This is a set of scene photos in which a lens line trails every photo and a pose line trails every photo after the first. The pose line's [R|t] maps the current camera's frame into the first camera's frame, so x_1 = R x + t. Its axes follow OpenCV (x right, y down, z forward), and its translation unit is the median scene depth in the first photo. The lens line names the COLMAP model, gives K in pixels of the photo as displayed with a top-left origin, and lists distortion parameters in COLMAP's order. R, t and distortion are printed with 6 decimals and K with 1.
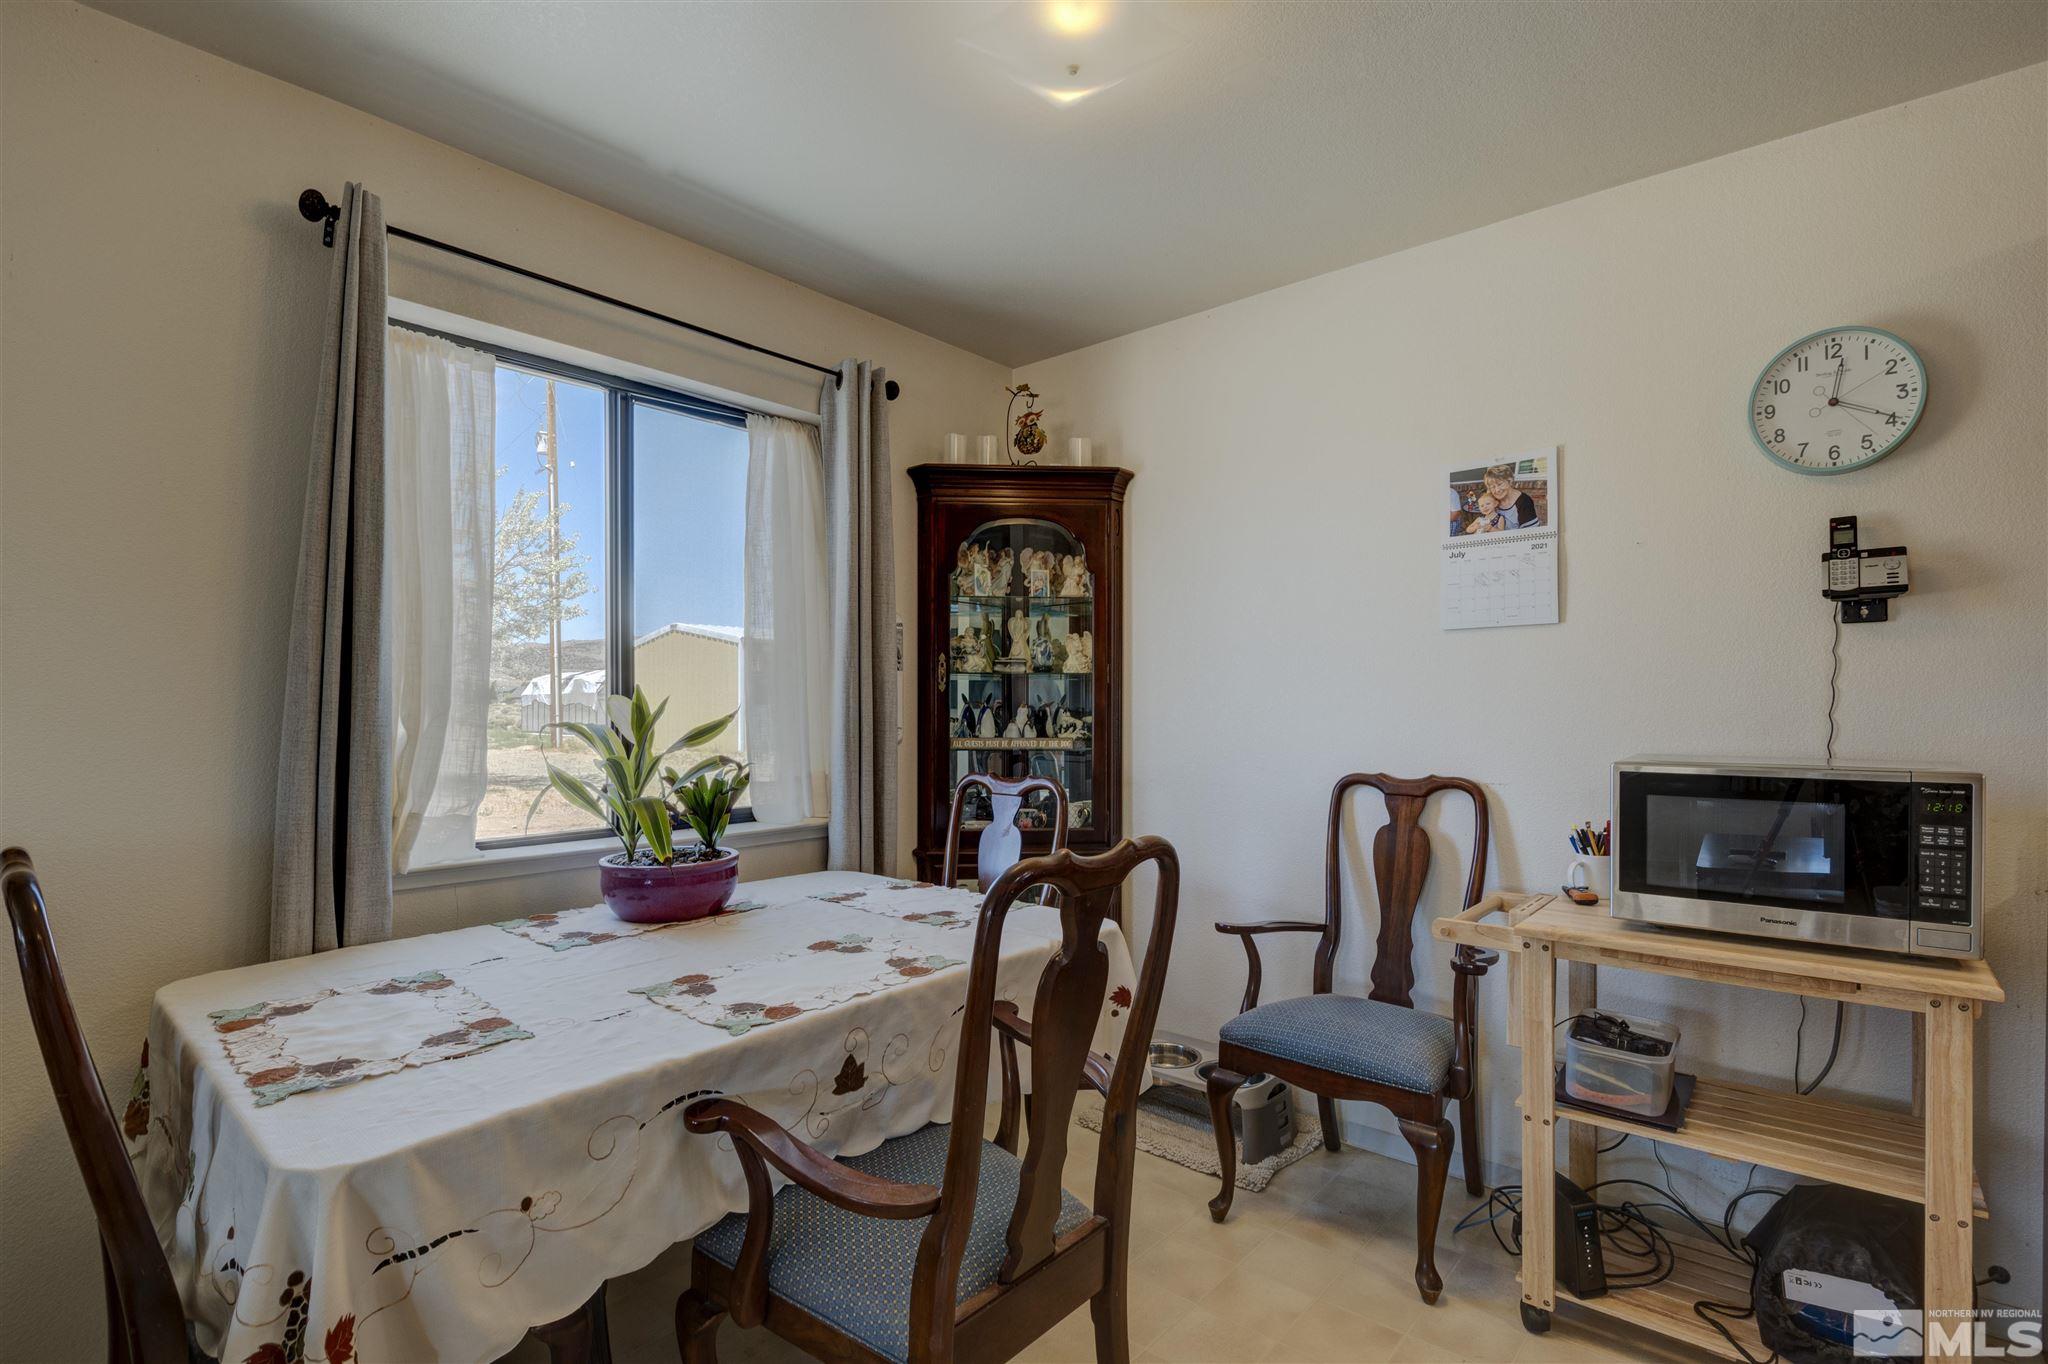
lens RADIAL K [[985.4, 0, 1019.6], [0, 985.4, 705.3], [0, 0, 1]] dist [-0.001179, -0.000418]
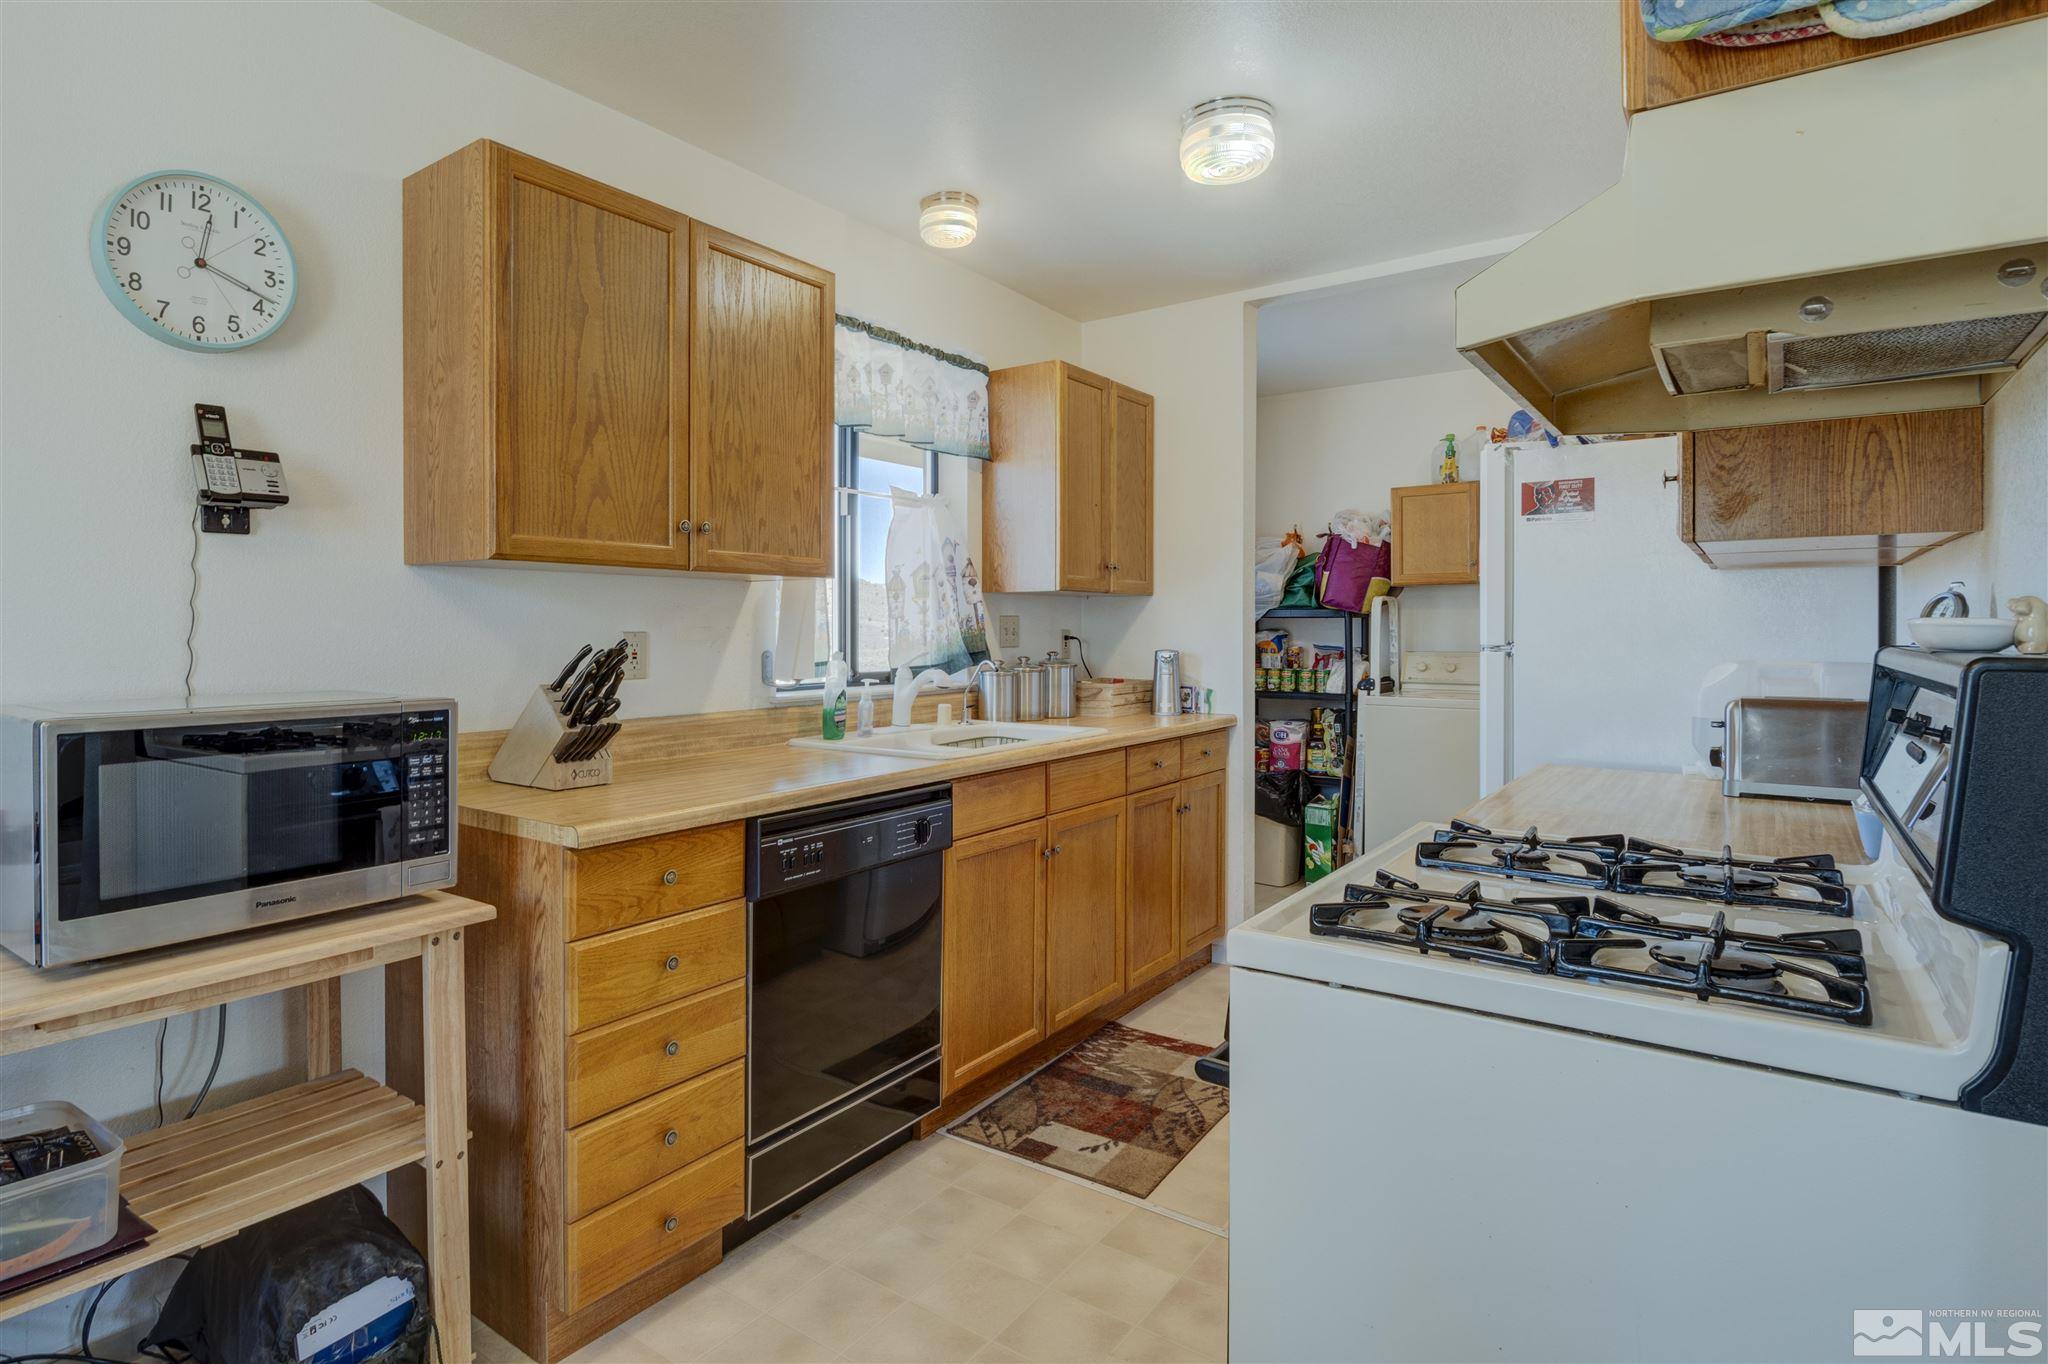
lens RADIAL K [[1047.8, 0, 1020.5], [0, 1047.8, 632.9], [0, 0, 1]] dist [-0.015108, -0.001384]
pose [[-0.074669, -0.002791, 0.997204, -0.090560], [0.003979, 0.999987, 0.003096, 0.001813], [-0.997200, 0.004199, -0.074657, 0.382365]]
